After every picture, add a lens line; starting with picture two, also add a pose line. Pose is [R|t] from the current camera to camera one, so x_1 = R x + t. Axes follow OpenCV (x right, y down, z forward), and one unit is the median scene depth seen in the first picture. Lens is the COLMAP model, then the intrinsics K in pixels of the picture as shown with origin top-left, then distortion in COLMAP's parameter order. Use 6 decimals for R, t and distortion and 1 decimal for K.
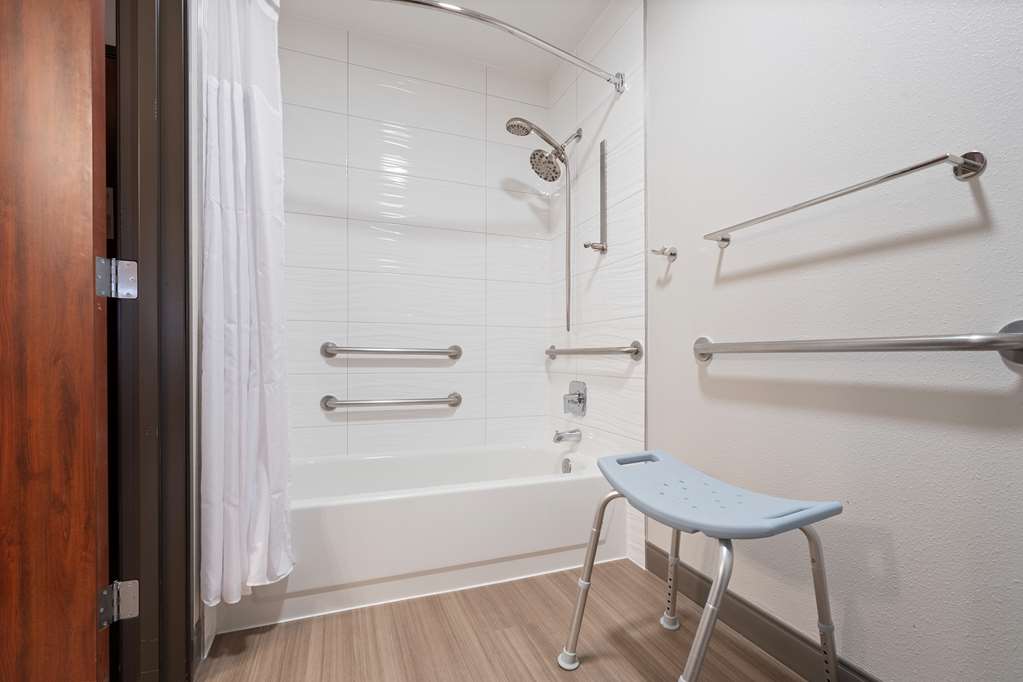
lens RADIAL K [[449.3, 0, 513.3], [0, 449.3, 375.0], [0, 0, 1]] dist [0.000587, 0.000095]
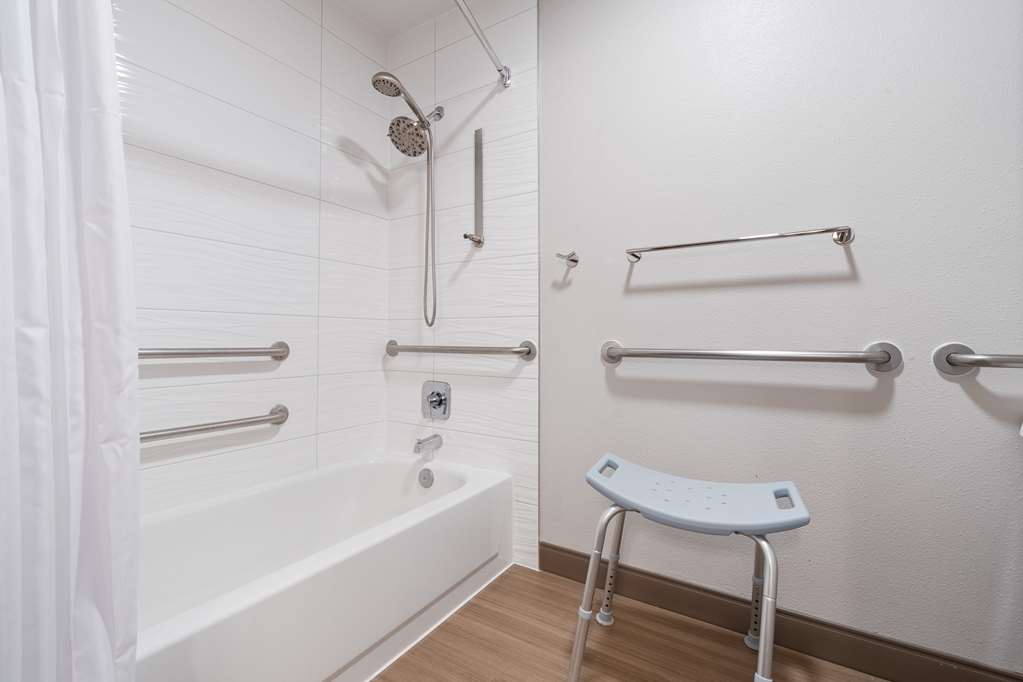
lens RADIAL K [[450.0, 0, 511.3], [0, 450.0, 346.2], [0, 0, 1]] dist [0.000029, 0.000117]
pose [[0.804592, -0.009782, 0.593747, -0.326383], [0.022305, 0.999657, -0.013757, -0.049059], [-0.593409, 0.024313, 0.804534, 0.212694]]
